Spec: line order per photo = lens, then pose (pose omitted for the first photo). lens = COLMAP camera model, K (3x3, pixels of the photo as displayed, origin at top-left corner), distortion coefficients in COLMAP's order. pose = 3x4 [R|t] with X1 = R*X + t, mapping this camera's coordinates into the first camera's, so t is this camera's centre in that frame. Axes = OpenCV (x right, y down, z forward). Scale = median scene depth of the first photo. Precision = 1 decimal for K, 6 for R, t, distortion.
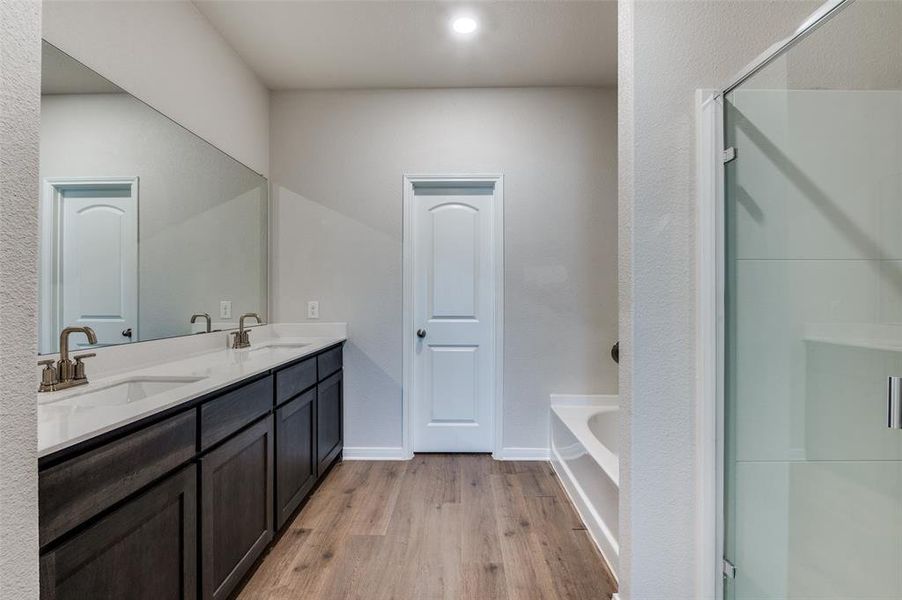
lens RADIAL K [[414.1, 0, 447.9], [0, 414.1, 297.8], [0, 0, 1]] dist [0.000486, -0.009642]
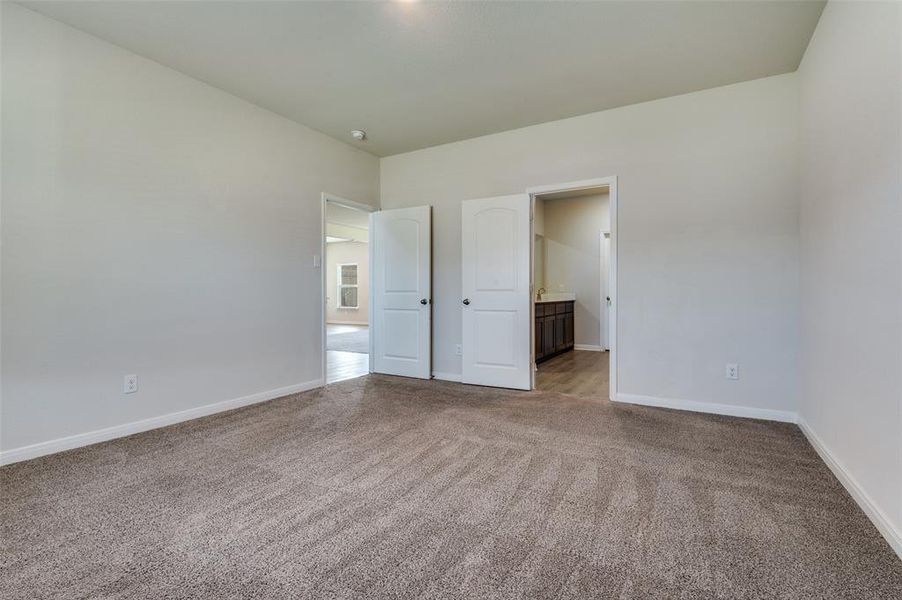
lens RADIAL K [[414.1, 0, 447.9], [0, 414.1, 297.8], [0, 0, 1]] dist [0.000486, -0.009642]
pose [[0.868898, 0.005544, -0.494960, 0.330523], [0.002143, 0.999886, 0.014962, 0.055440], [0.494987, -0.014062, 0.868787, -1.592904]]
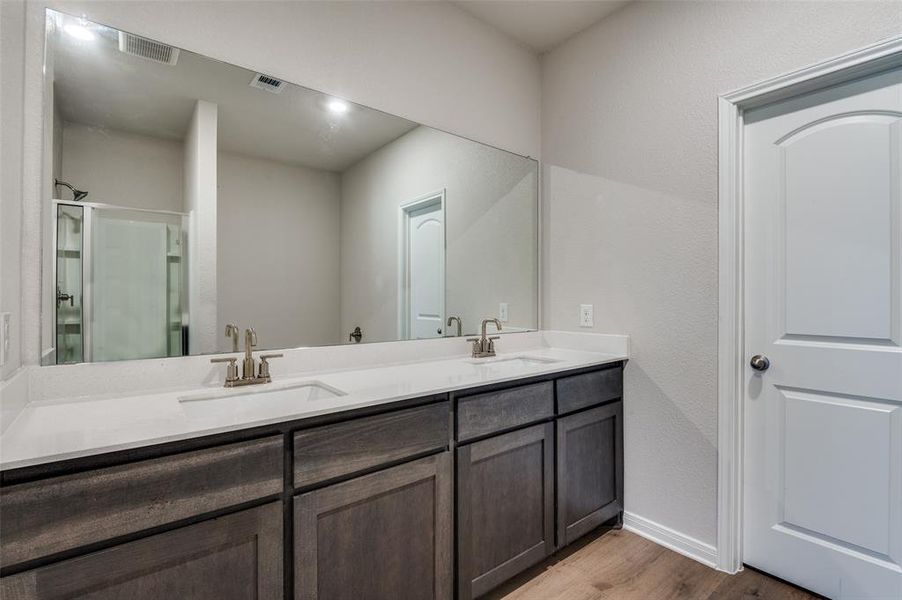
lens RADIAL K [[414.1, 0, 447.9], [0, 414.1, 297.8], [0, 0, 1]] dist [0.000486, -0.009642]
pose [[0.635386, -0.000249, -0.772194, 0.111728], [-0.000083, 1.000000, -0.000390, -0.003585], [0.772194, 0.000312, 0.635386, 0.339232]]
